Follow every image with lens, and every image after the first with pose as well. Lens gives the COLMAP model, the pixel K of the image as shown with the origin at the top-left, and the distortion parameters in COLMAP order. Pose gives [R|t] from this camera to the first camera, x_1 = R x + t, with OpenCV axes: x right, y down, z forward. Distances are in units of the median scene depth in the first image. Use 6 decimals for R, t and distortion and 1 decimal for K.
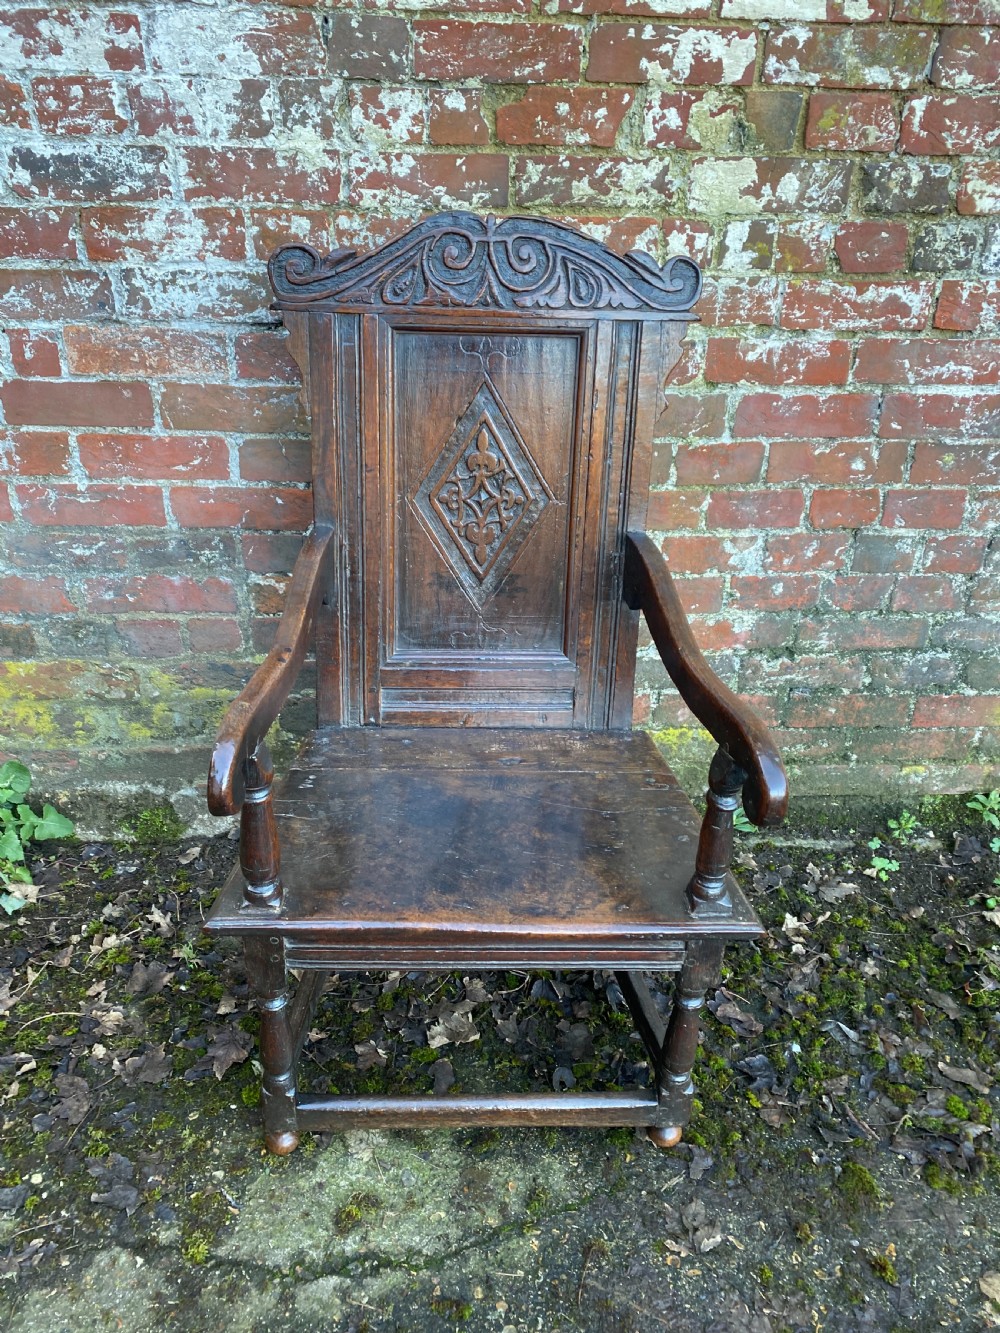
lens RADIAL K [[1031.5, 0, 489.3], [0, 1031.5, 664.1], [0, 0, 1]] dist [0.007042, -0.003932]
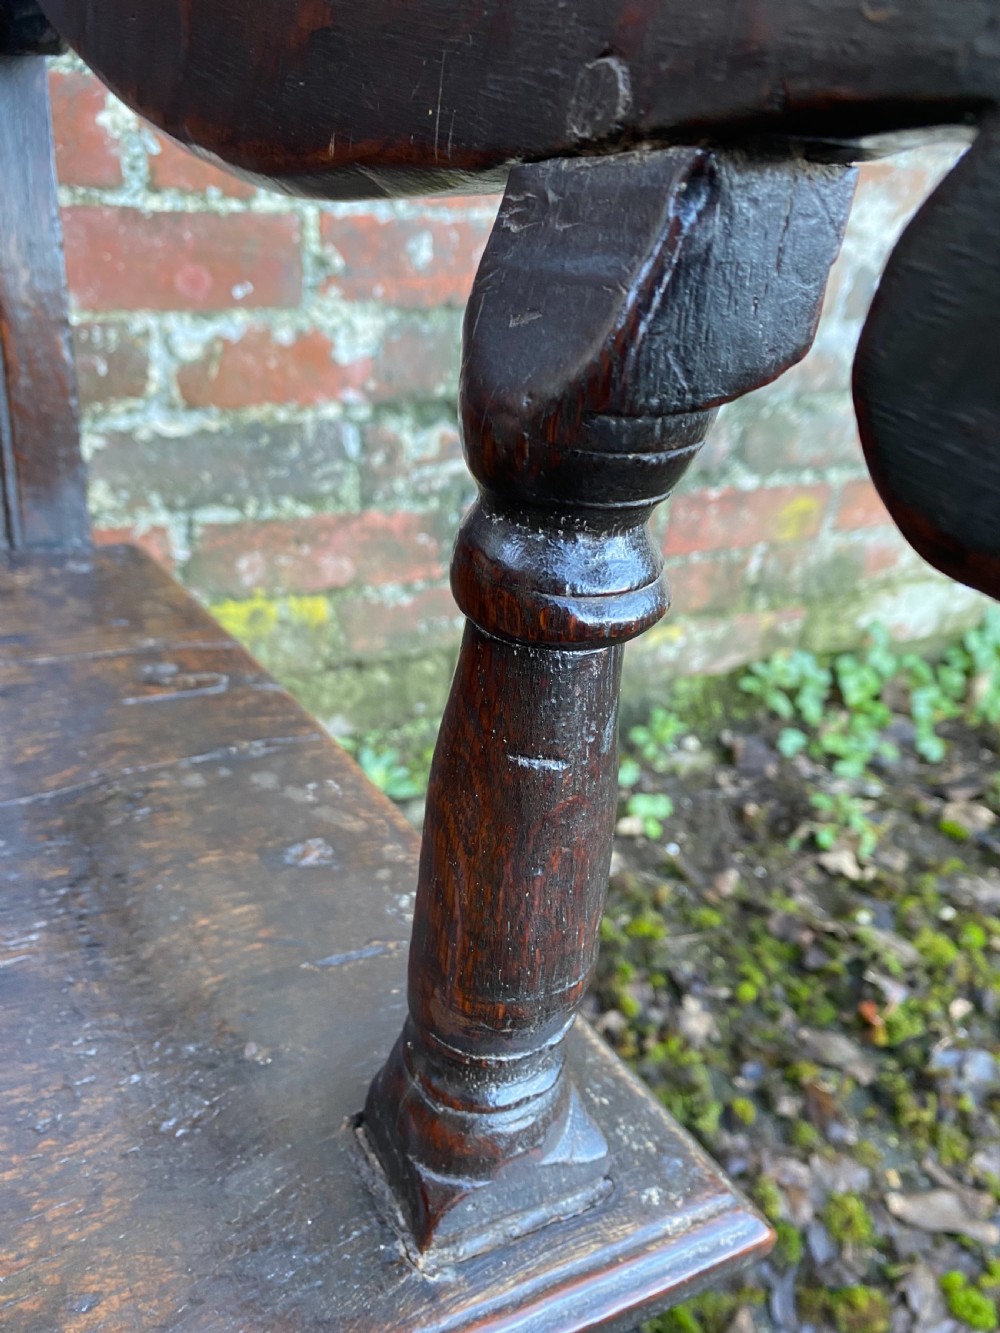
lens RADIAL K [[1031.5, 0, 492.1], [0, 1031.5, 686.6], [0, 0, 1]] dist [0.007042, -0.003932]
pose [[0.907905, -0.137919, 0.395838, 0.125067], [0.121050, 0.990354, 0.067419, 0.108513], [-0.401318, -0.013294, 0.915842, 0.695781]]
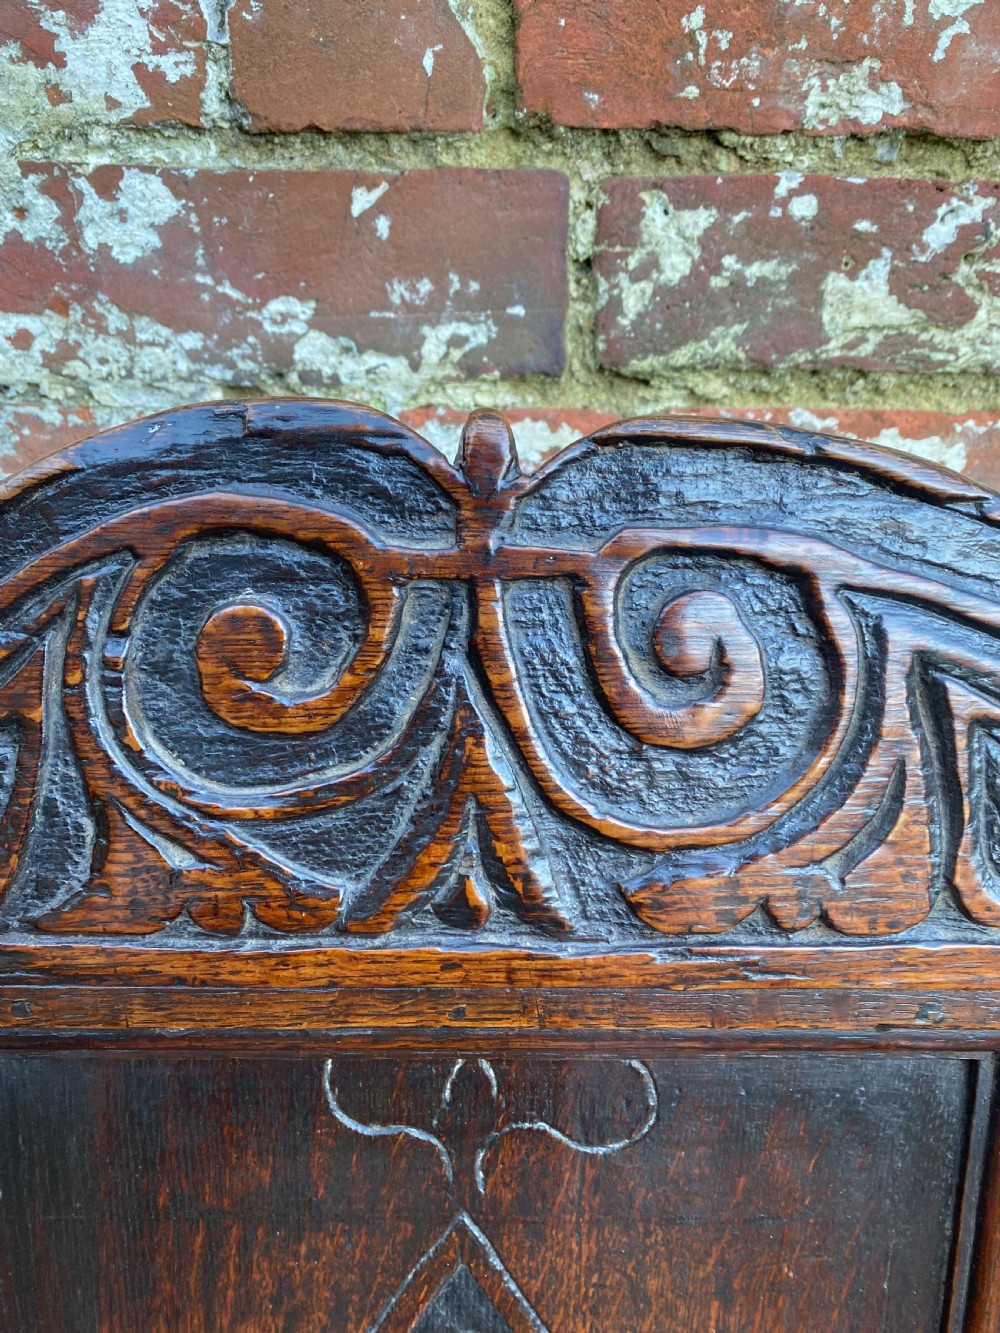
lens RADIAL K [[1031.5, 0, 508.5], [0, 1031.5, 660.2], [0, 0, 1]] dist [0.007042, -0.003932]
pose [[0.999952, -0.008315, -0.005107, 0.005135], [0.007449, 0.988516, -0.150929, -0.337510], [0.006304, 0.150884, 0.988531, 0.764309]]
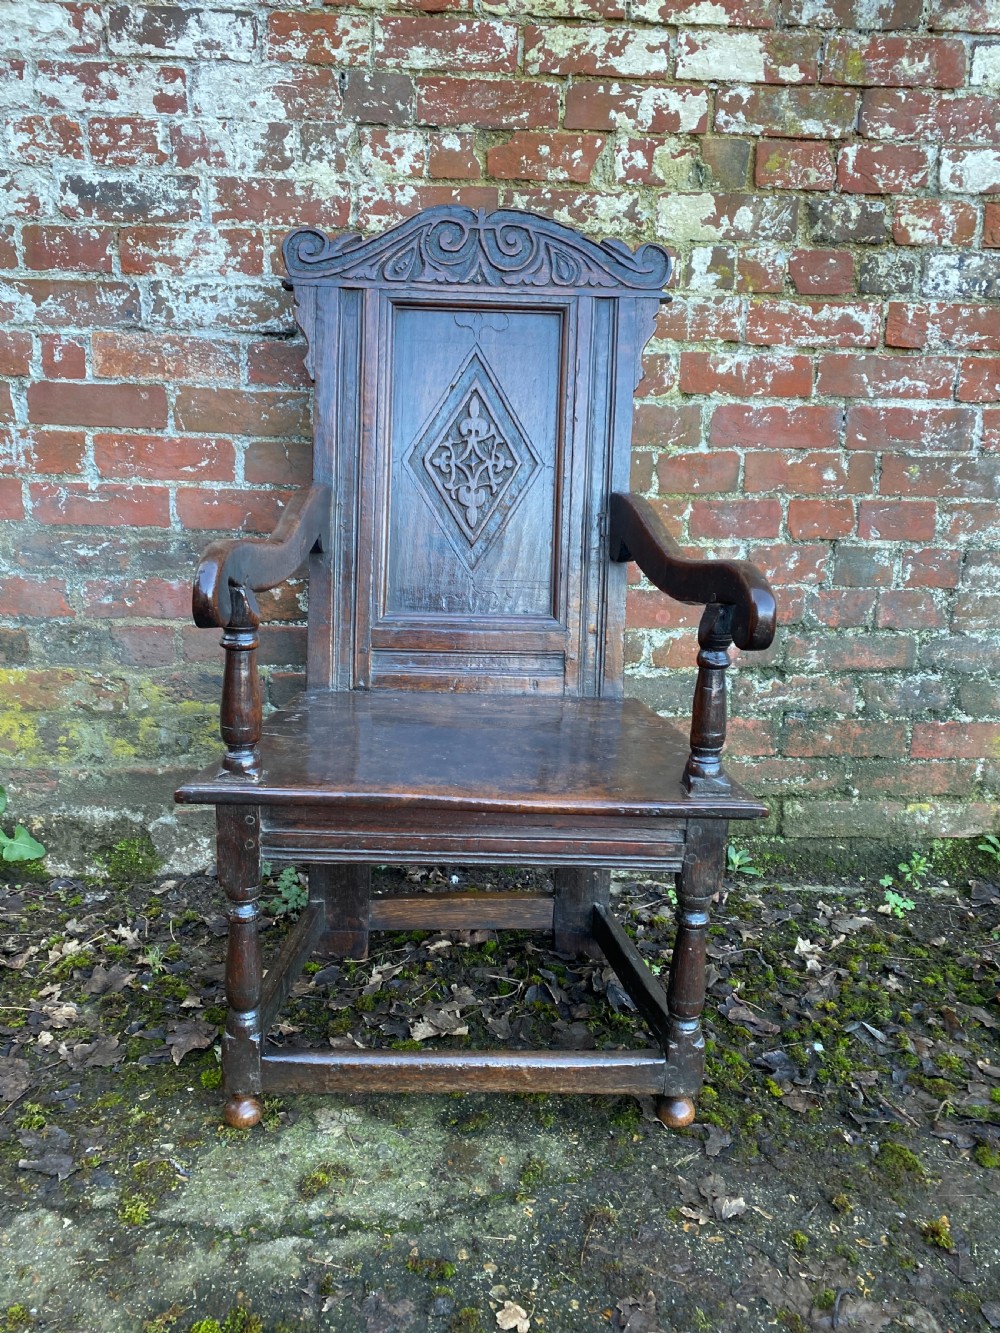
lens RADIAL K [[1031.5, 0, 490.6], [0, 1031.5, 659.3], [0, 0, 1]] dist [0.007042, -0.003932]
pose [[0.999994, 0.001298, 0.003329, 0.007563], [-0.000328, 0.961069, -0.276309, 0.321191], [-0.003558, 0.276306, 0.961063, 0.041988]]
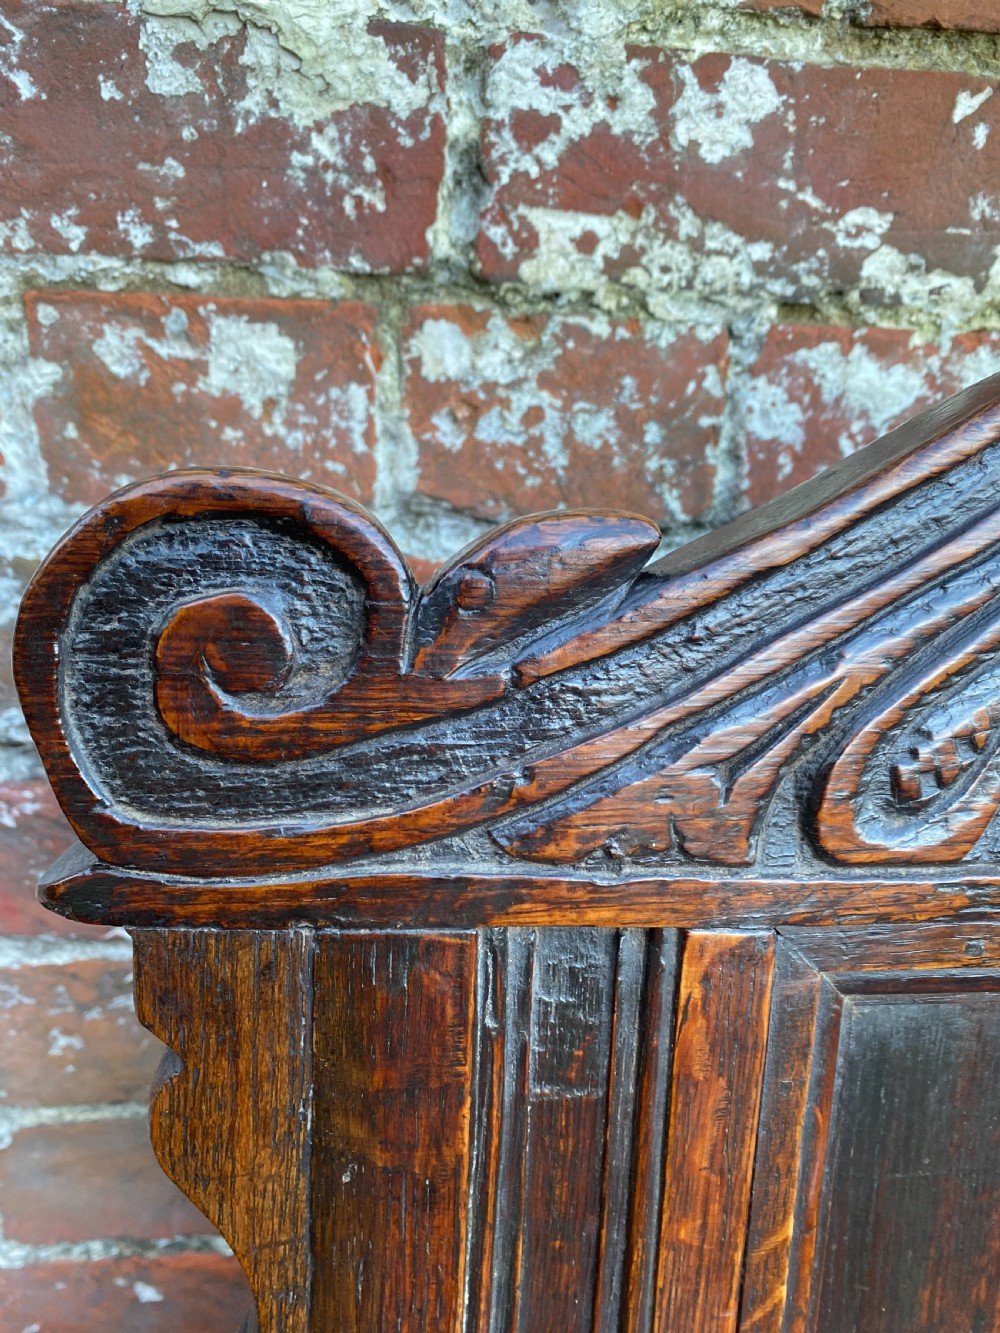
lens RADIAL K [[1031.5, 0, 491.1], [0, 1031.5, 657.8], [0, 0, 1]] dist [0.007042, -0.003932]
pose [[0.997379, -0.002281, 0.072325, -0.147647], [0.011723, 0.991393, -0.130392, -0.331434], [-0.071405, 0.130898, 0.988821, 0.784314]]
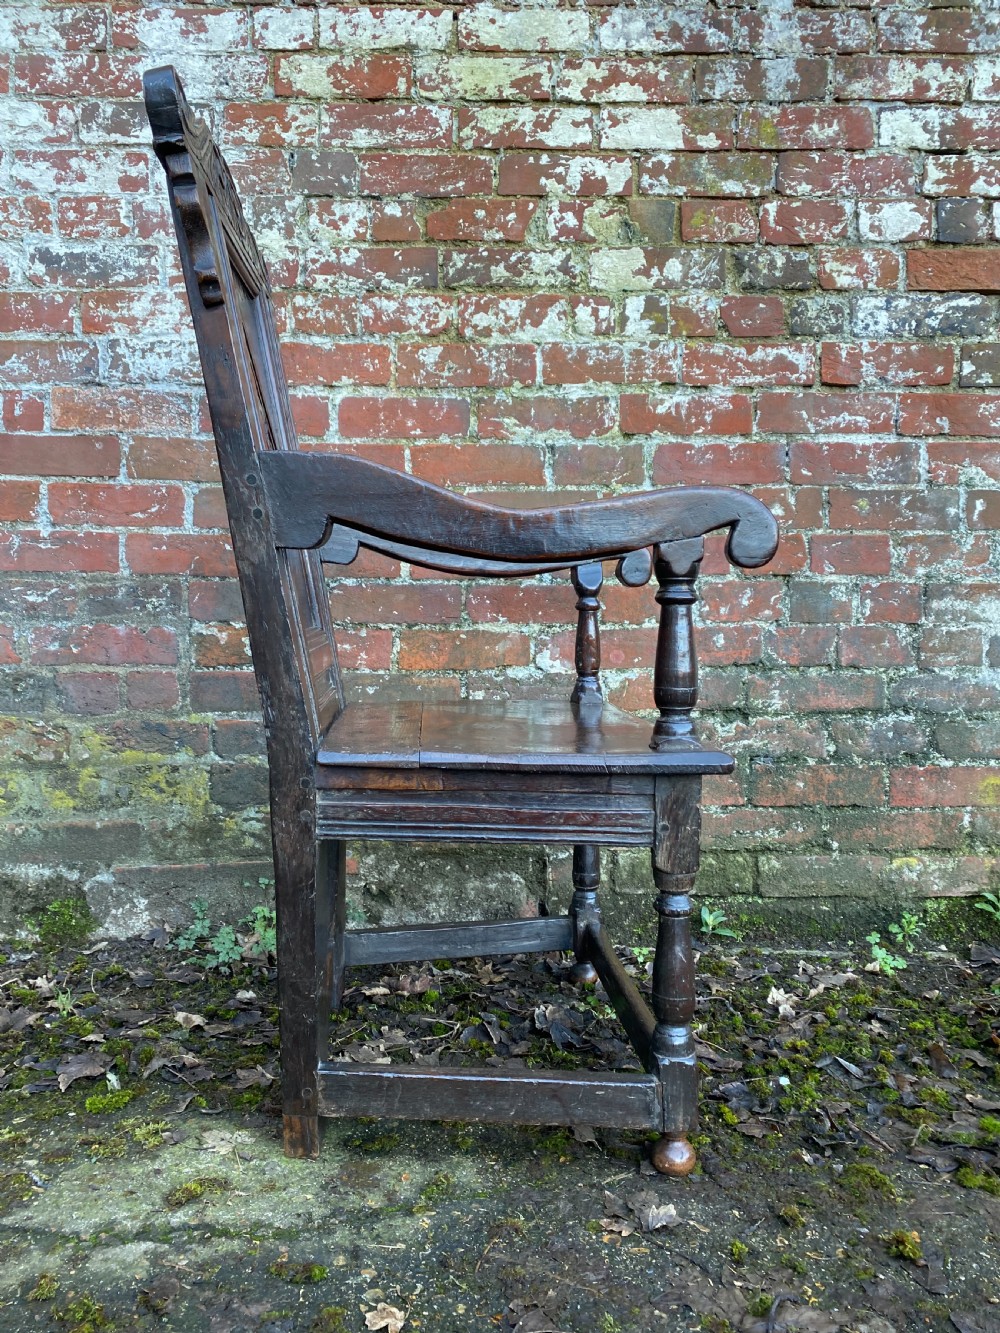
lens RADIAL K [[1031.5, 0, 489.6], [0, 1031.5, 663.5], [0, 0, 1]] dist [0.007042, -0.003932]
pose [[0.999320, -0.017956, -0.032199, 0.108904], [0.001287, 0.889836, -0.456279, 0.487909], [0.036845, 0.455927, 0.889254, 0.142006]]
